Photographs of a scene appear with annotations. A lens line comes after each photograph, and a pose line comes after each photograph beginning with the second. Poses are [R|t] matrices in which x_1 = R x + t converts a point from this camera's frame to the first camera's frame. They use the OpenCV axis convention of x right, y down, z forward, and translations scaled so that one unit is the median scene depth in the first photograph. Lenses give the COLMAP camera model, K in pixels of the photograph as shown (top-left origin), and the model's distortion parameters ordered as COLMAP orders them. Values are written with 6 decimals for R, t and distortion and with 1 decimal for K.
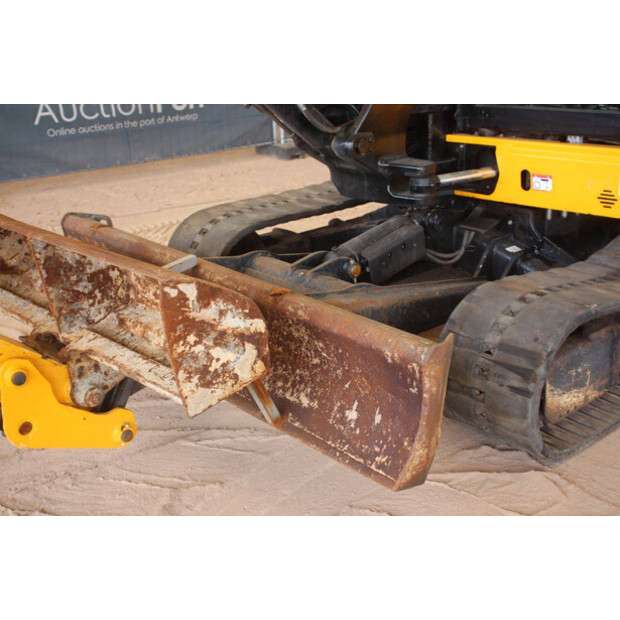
lens RADIAL K [[830.4, 0, 316.0], [0, 830.4, 315.7], [0, 0, 1]] dist [0.055682, 0.000000]
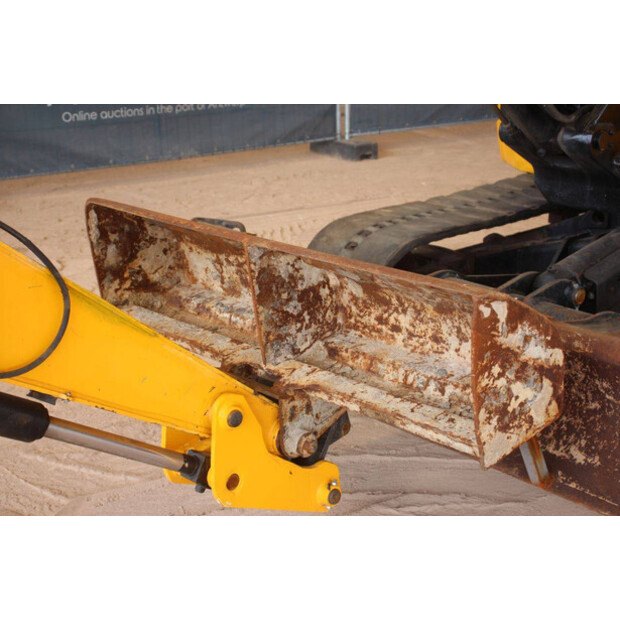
lens RADIAL K [[1094.5, 0, 319.3], [0, 1094.5, 319.0], [0, 0, 1]] dist [0.198390, 0.000000]
pose [[0.999446, 0.020898, 0.025905, -0.231967], [-0.019704, 0.998769, -0.045512, 0.020083], [-0.026825, 0.044976, 0.998628, -0.044615]]
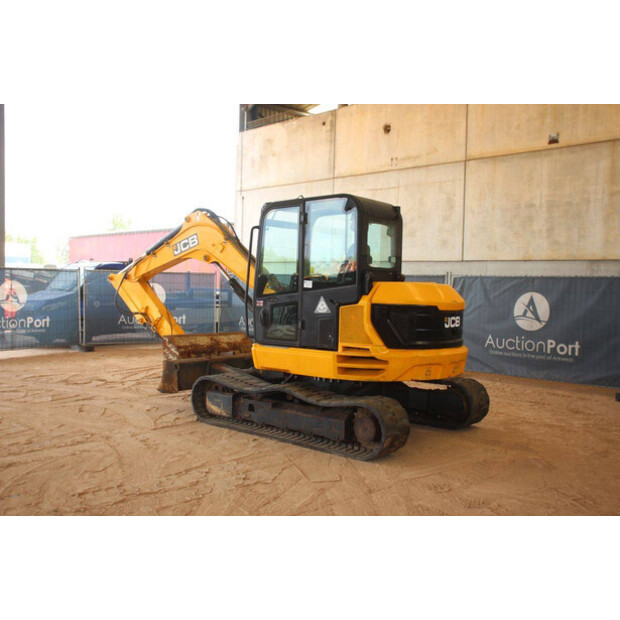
lens RADIAL K [[661.0, 0, 296.3], [0, 661.0, 319.7], [0, 0, 1]] dist [-0.045618, 0.000000]
pose [[0.118800, 0.094773, -0.988385, 2.504184], [-0.378591, 0.924558, 0.043148, -0.394744], [0.917908, 0.369068, 0.145717, 0.708046]]
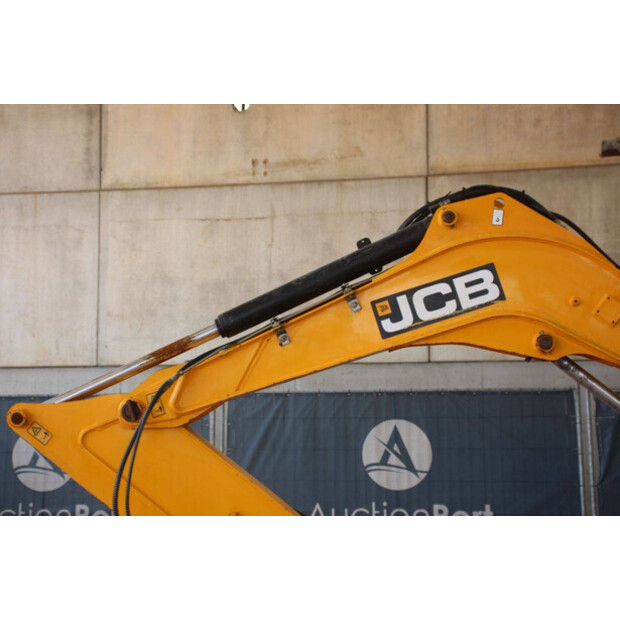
lens RADIAL K [[1006.0, 0, 309.2], [0, 1006.0, 313.3], [0, 0, 1]] dist [0.150952, 0.000000]
pose [[0.697311, -0.036365, -0.715846, 0.488010], [-0.271649, 0.910801, -0.310884, 0.074531], [0.663299, 0.411241, 0.625233, -0.348902]]
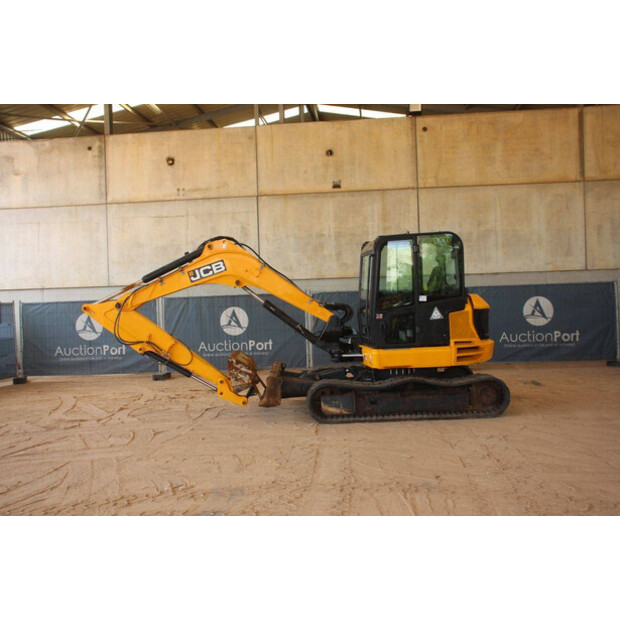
lens RADIAL K [[661.0, 0, 306.9], [0, 661.0, 314.9], [0, 0, 1]] dist [-0.045618, 0.000000]
pose [[0.754039, 0.024004, -0.656390, 1.916037], [-0.227485, 0.947027, -0.226694, 0.351840], [0.616178, 0.320255, 0.719557, -1.190273]]
